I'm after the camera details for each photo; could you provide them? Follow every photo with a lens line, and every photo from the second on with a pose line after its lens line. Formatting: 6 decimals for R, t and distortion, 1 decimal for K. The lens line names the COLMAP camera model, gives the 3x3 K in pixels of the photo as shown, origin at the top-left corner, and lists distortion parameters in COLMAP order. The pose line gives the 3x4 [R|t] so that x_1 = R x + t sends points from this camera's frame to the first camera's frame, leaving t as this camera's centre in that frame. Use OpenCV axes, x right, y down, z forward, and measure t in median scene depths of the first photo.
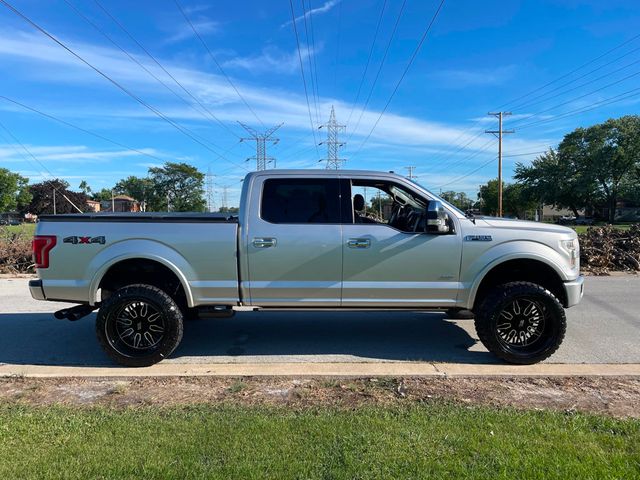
lens RADIAL K [[496.2, 0, 320.0], [0, 496.2, 240.0], [0, 0, 1]] dist [0.008548, -0.001671]
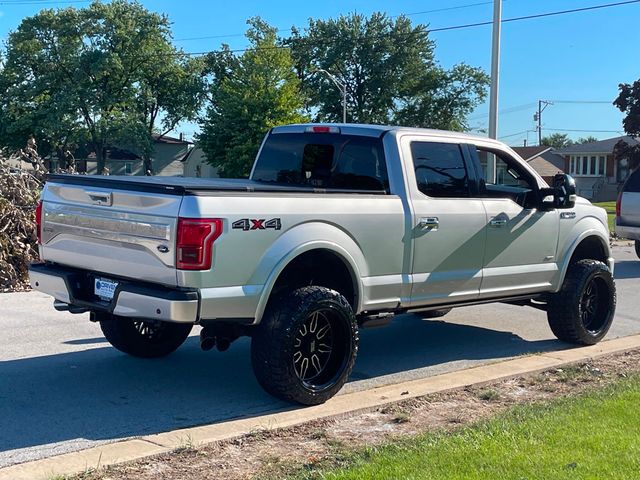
lens RADIAL K [[1029.2, 0, 320.0], [0, 1029.2, 240.0], [0, 0, 1]] dist [0.116629, 0.015573]
pose [[0.688912, -0.026812, 0.724349, -1.390597], [0.011173, 0.999590, 0.026374, -0.014037], [-0.724759, -0.010076, 0.688929, -0.000335]]
